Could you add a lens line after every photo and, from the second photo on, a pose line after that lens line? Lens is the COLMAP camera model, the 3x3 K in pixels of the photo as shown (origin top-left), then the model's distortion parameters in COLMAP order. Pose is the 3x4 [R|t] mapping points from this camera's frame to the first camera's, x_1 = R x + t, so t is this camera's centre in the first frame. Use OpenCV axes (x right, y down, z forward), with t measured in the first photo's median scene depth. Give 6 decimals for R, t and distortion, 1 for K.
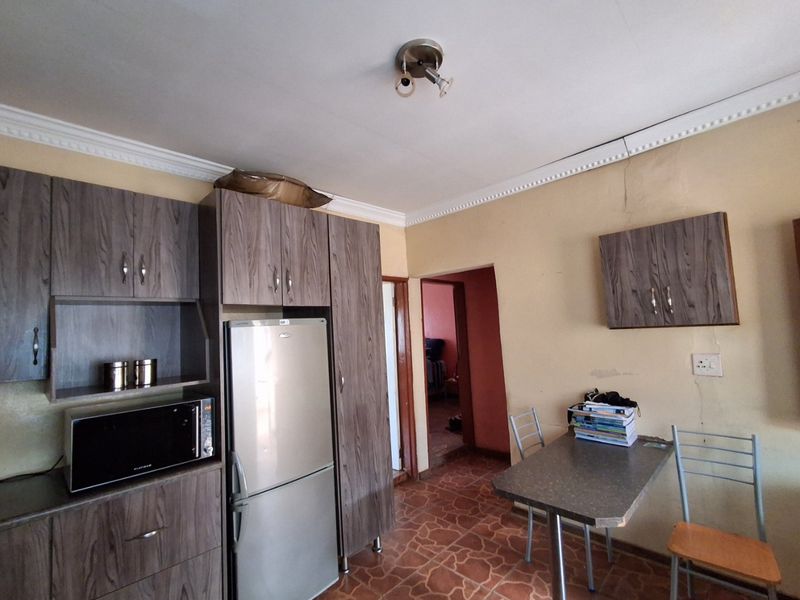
lens RADIAL K [[370.2, 0, 400.0], [0, 370.2, 300.0], [0, 0, 1]] dist [0.024822, 0.000016]
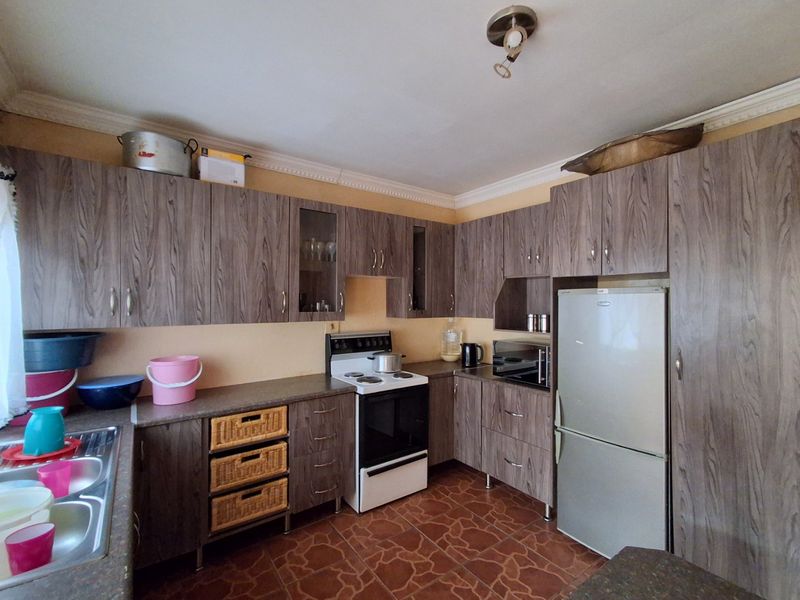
lens RADIAL K [[370.2, 0, 400.0], [0, 370.2, 300.0], [0, 0, 1]] dist [0.024822, 0.000016]
pose [[-0.160527, 0.041070, -0.986177, 0.819325], [0.080969, 0.996314, 0.028312, 0.009088], [0.983705, -0.075305, -0.163261, 0.622746]]
